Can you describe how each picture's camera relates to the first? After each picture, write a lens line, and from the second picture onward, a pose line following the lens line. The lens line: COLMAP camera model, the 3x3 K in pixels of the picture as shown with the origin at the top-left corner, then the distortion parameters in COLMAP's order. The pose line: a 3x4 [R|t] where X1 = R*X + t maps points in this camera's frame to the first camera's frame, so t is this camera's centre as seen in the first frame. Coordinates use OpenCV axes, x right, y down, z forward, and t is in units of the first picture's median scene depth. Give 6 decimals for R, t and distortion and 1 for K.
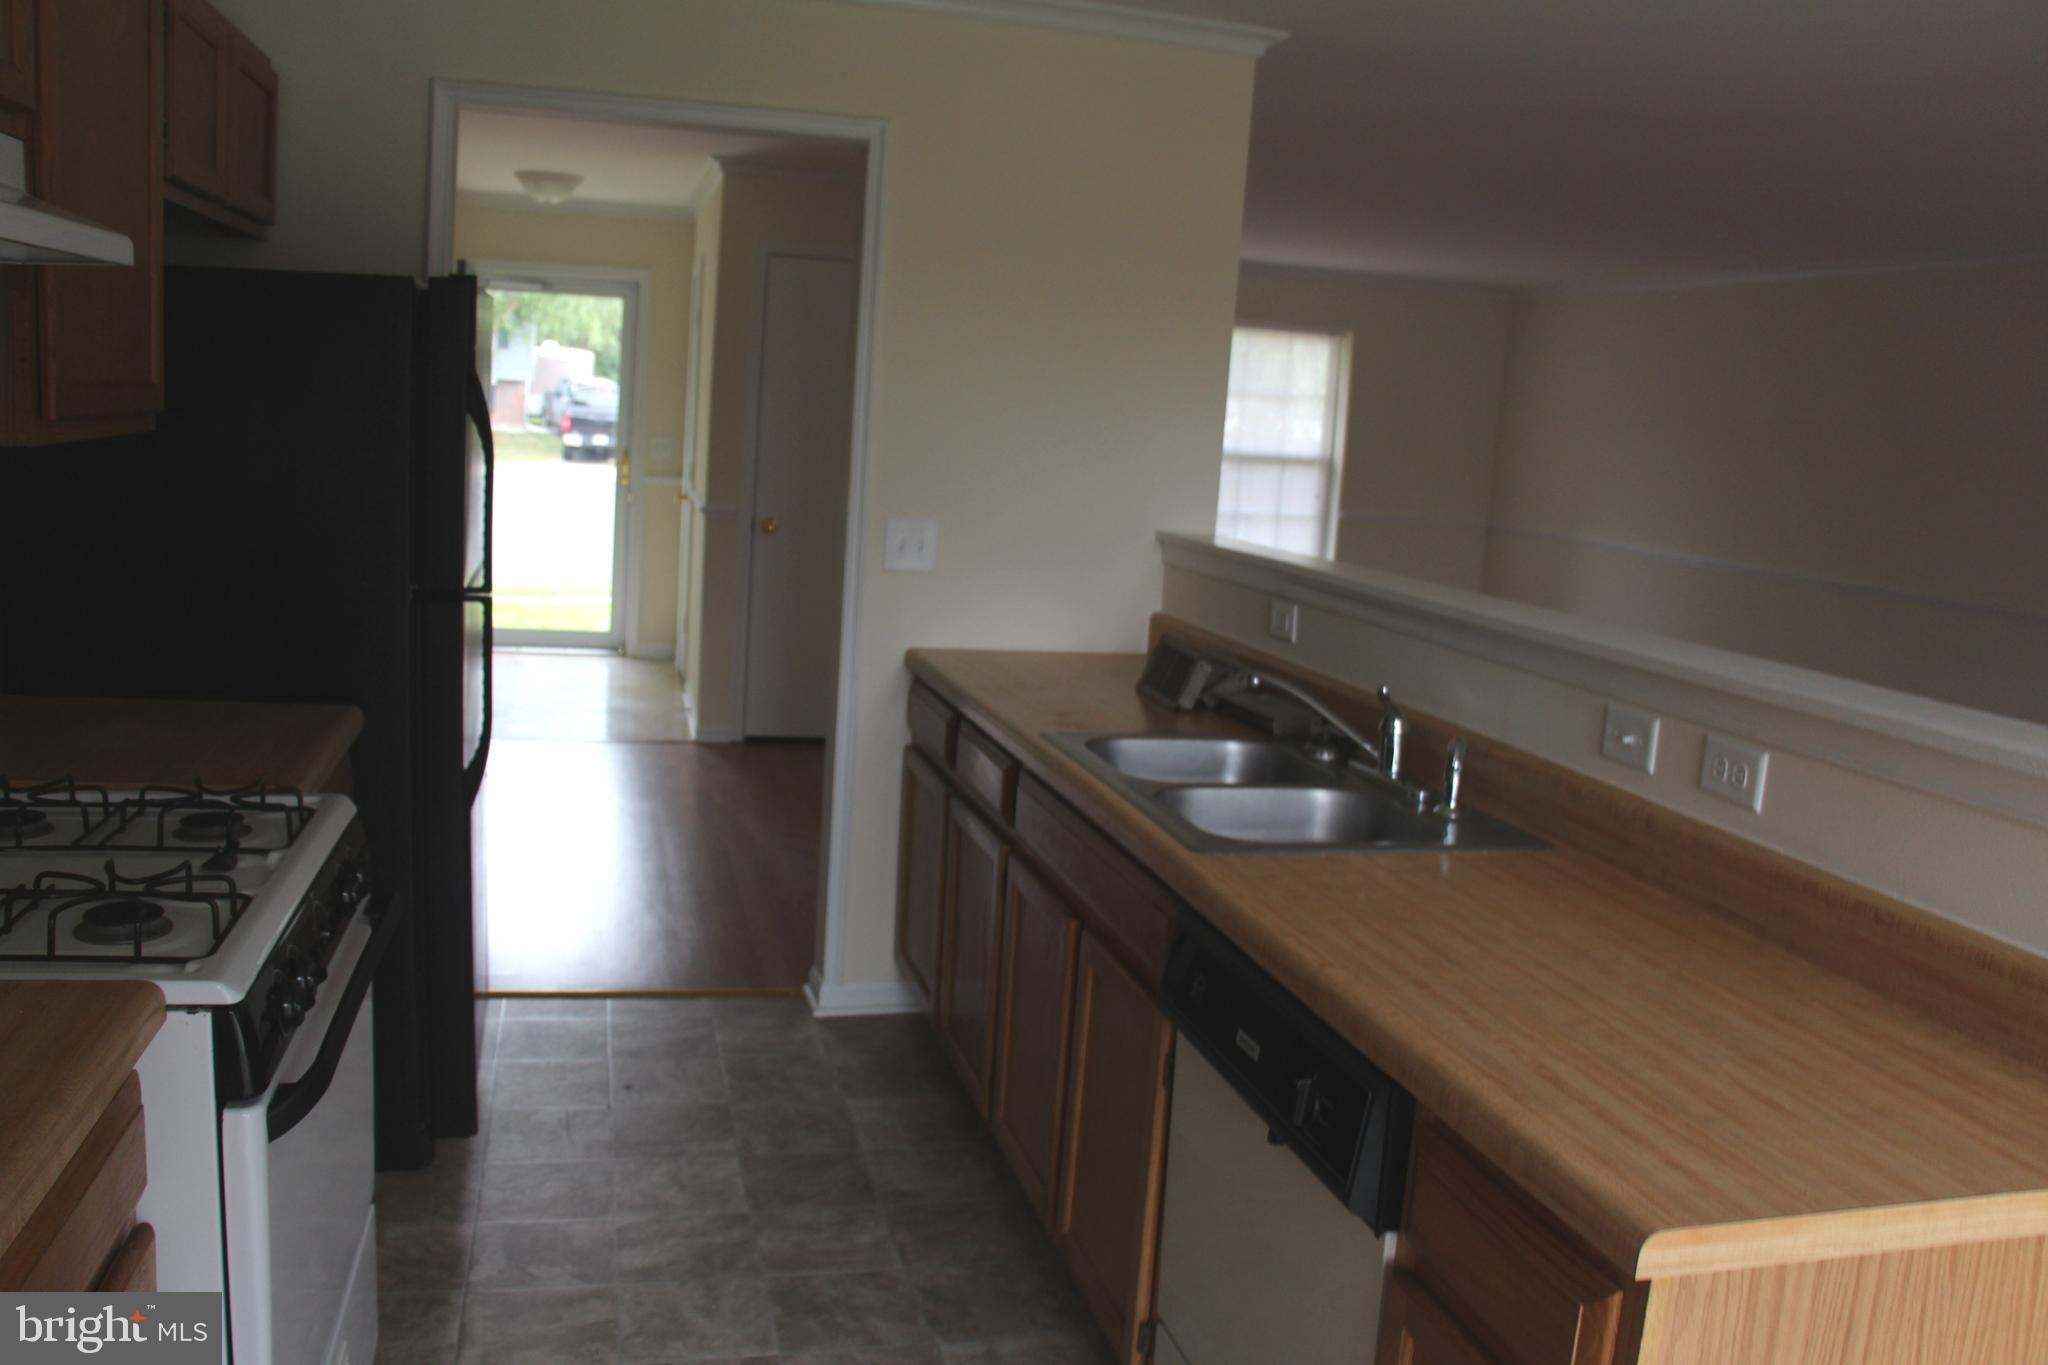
lens RADIAL K [[1678.5, 0, 1020.4], [0, 1678.5, 681.5], [0, 0, 1]] dist [-0.146175, 0.089233]
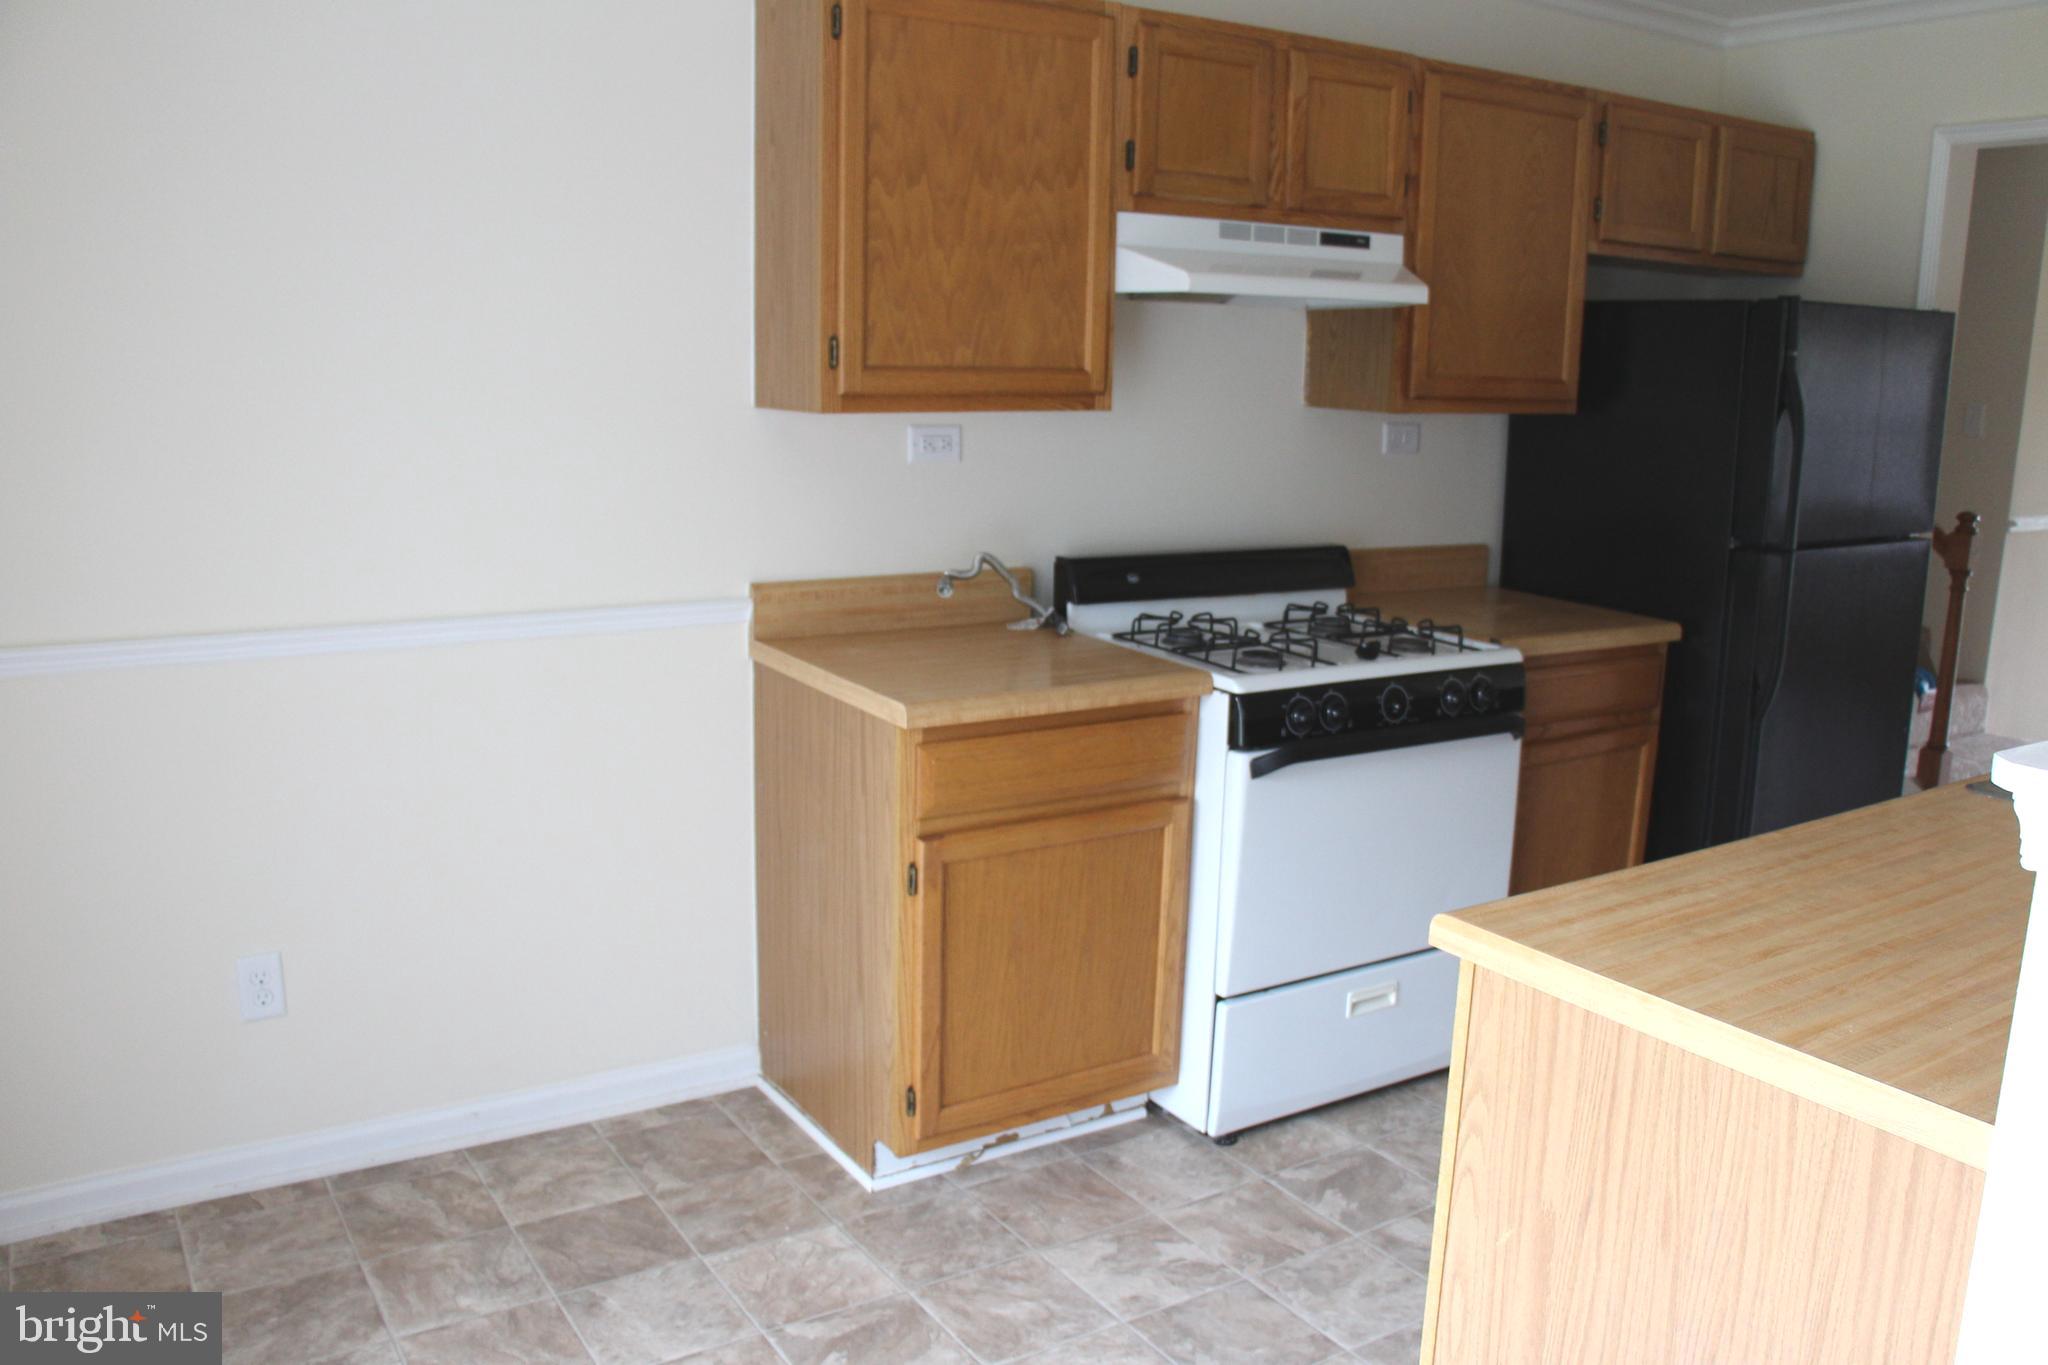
lens RADIAL K [[1678.5, 0, 1026.9], [0, 1678.5, 682.6], [0, 0, 1]] dist [-0.146175, 0.089233]
pose [[0.305536, 0.127198, -0.943646, 1.306934], [-0.156757, 0.984234, 0.081914, 0.066402], [0.939188, 0.122895, 0.320659, 0.145974]]
